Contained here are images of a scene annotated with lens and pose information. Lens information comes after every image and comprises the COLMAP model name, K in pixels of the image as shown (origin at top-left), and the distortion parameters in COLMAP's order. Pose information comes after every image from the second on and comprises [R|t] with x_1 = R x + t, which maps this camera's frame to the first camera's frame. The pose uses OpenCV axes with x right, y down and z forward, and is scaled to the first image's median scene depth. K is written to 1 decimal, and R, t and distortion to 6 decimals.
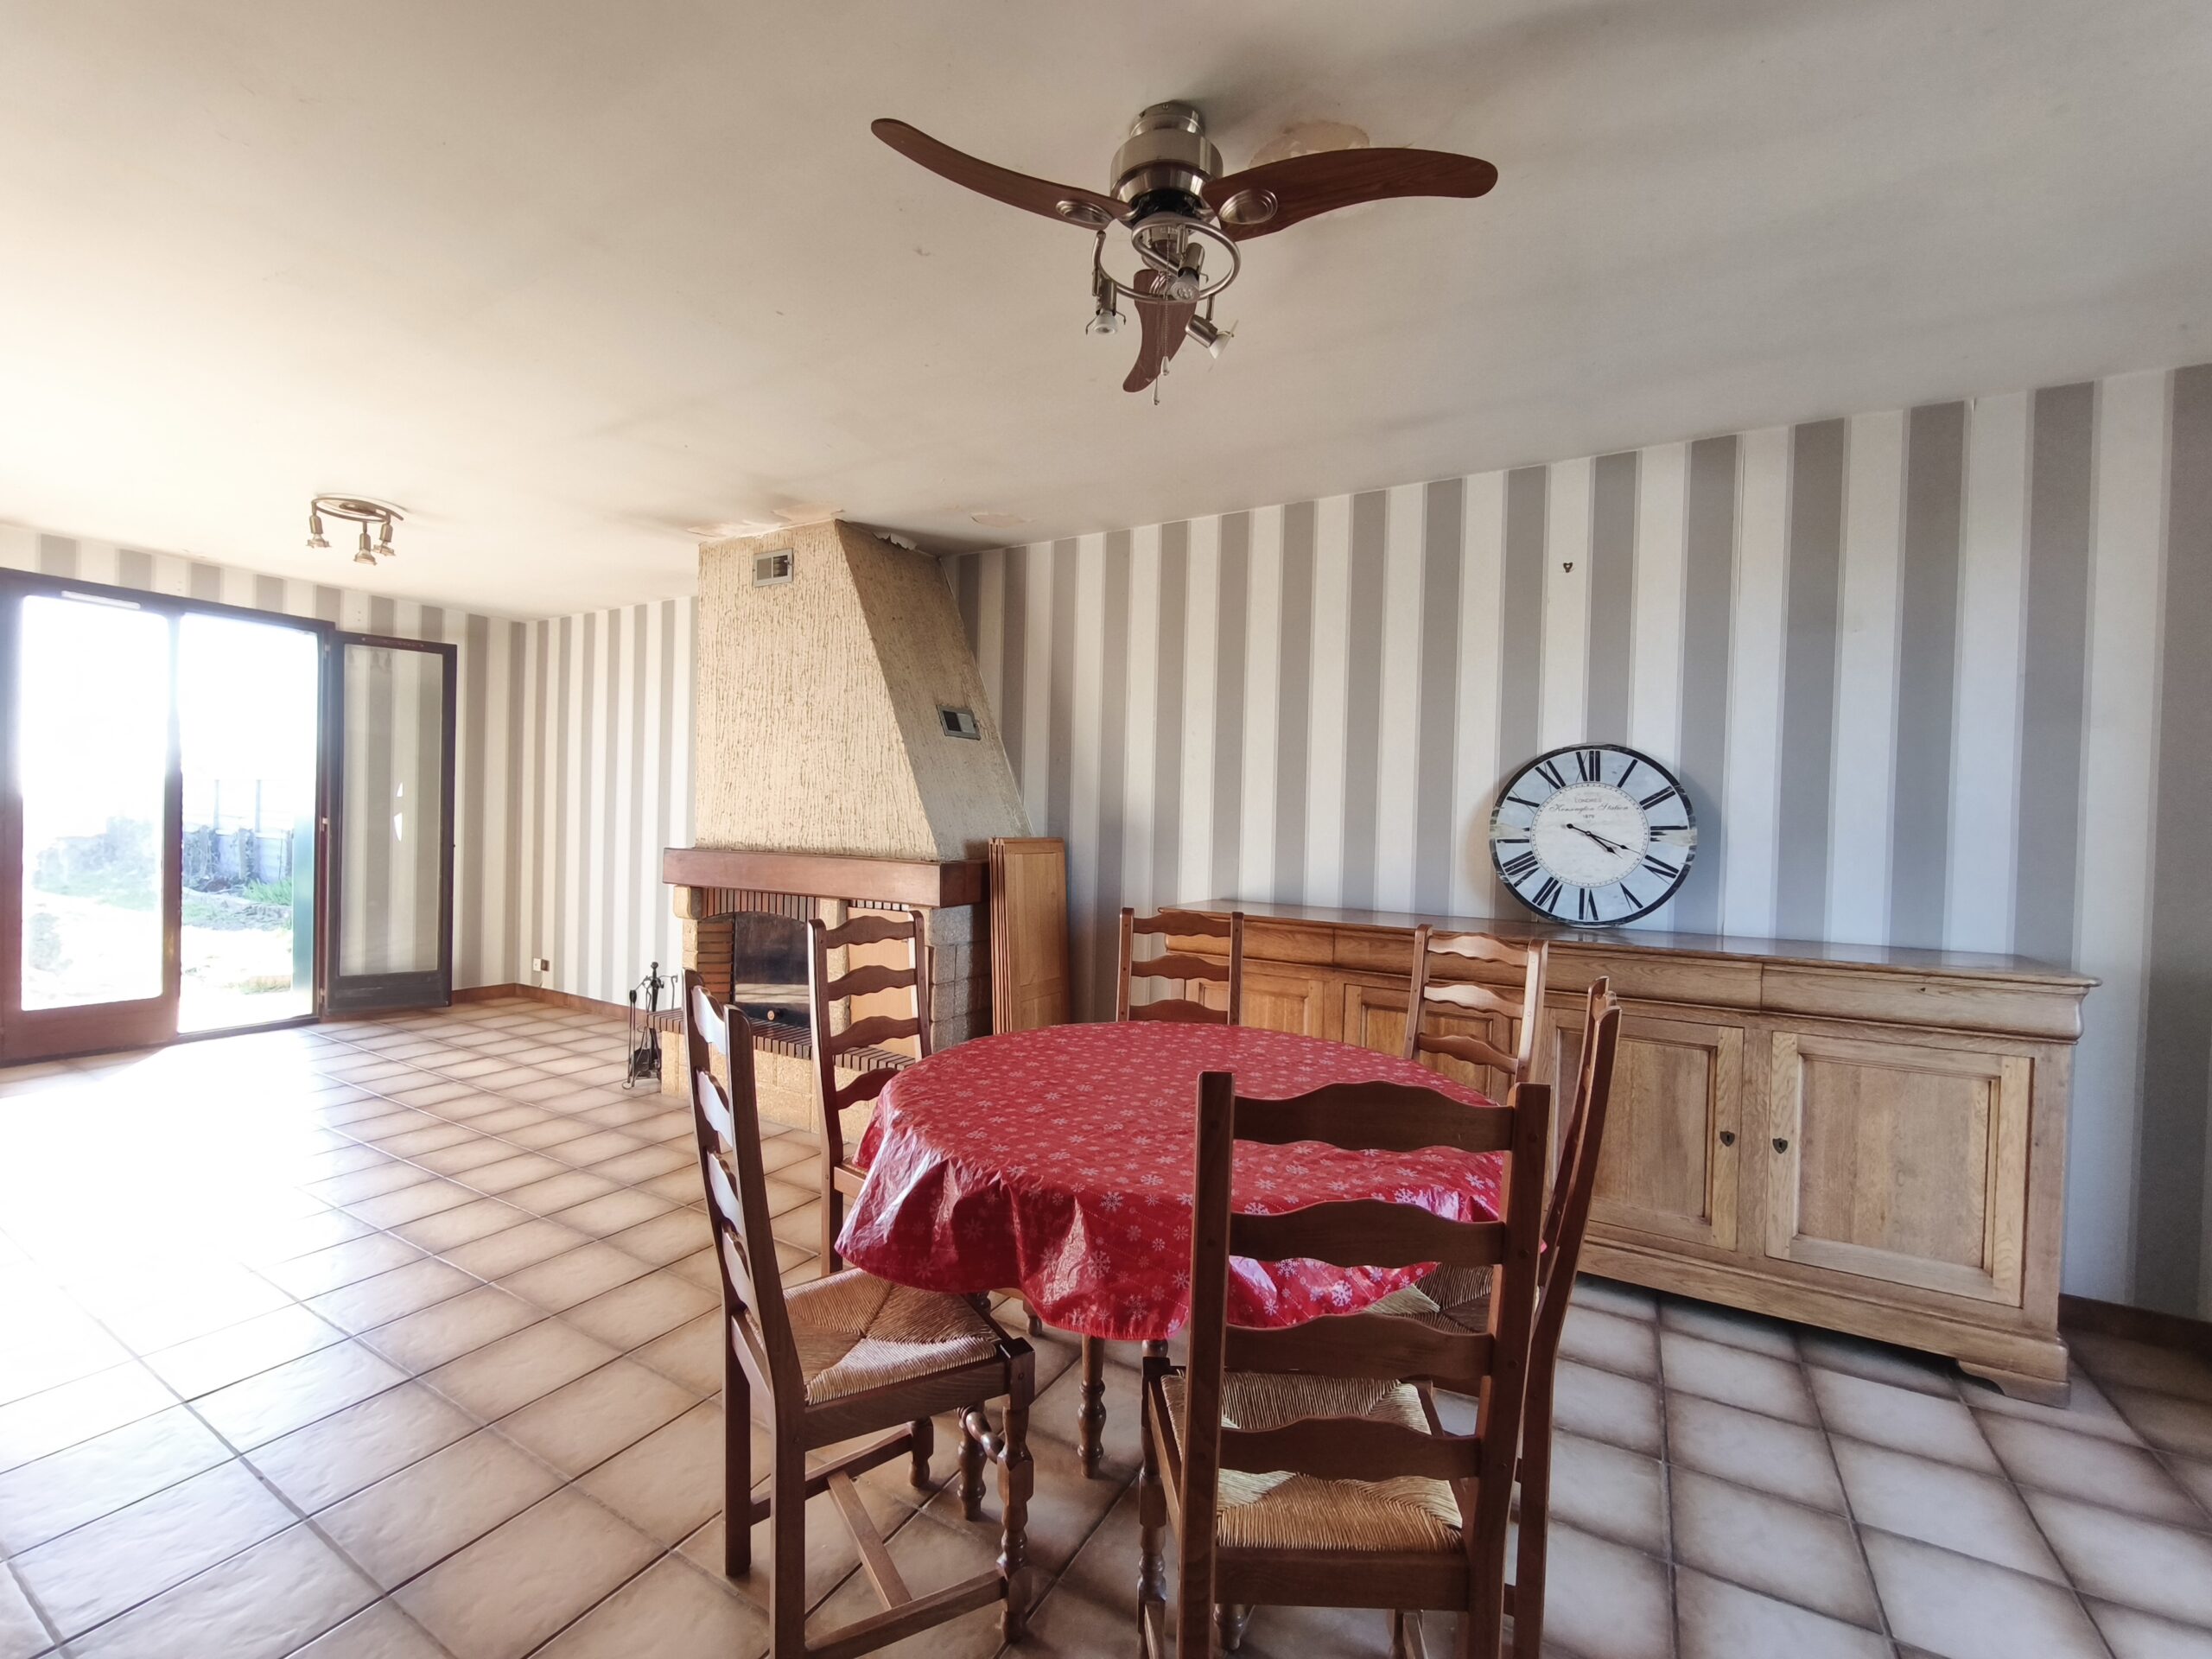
lens RADIAL K [[924.8, 0, 1096.9], [0, 924.8, 833.5], [0, 0, 1]] dist [-0.004643, -0.000149]
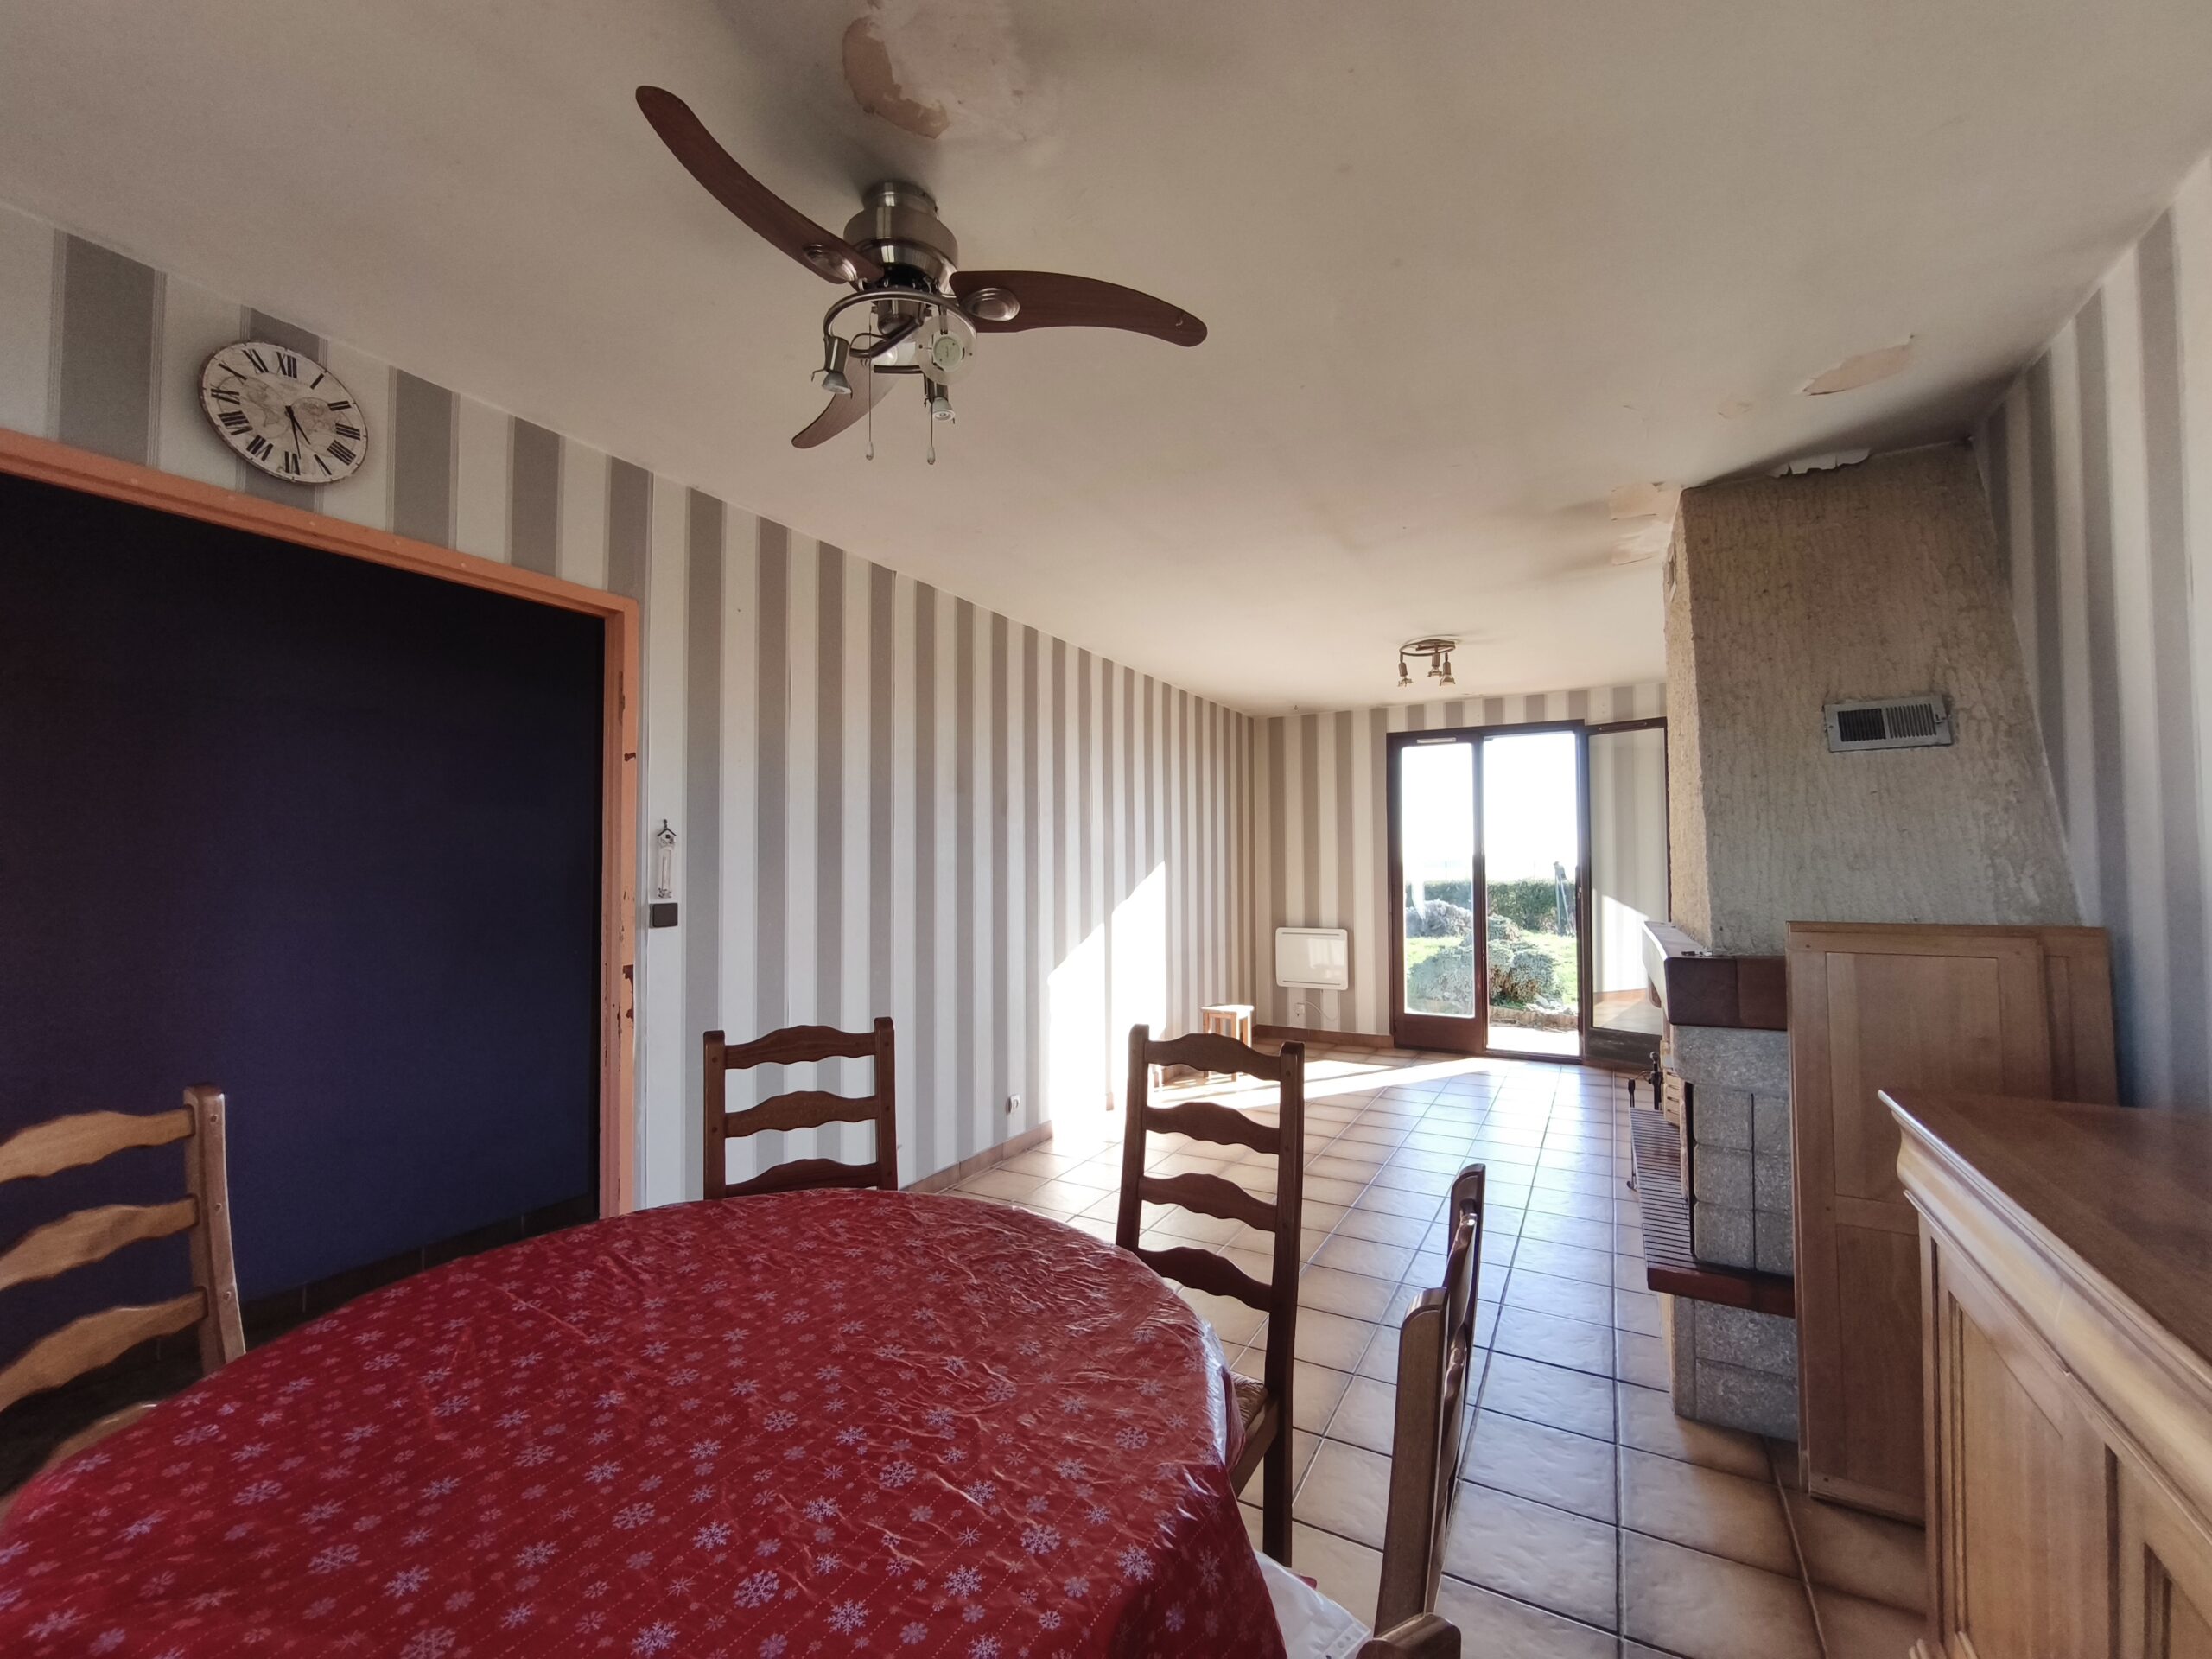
lens RADIAL K [[924.8, 0, 1095.1], [0, 924.8, 835.7], [0, 0, 1]] dist [-0.004643, -0.000149]
pose [[0.007666, -0.059341, -0.998208, 0.380760], [-0.010131, 0.998182, -0.059417, -0.008737], [0.999919, 0.010568, 0.007051, 0.444976]]
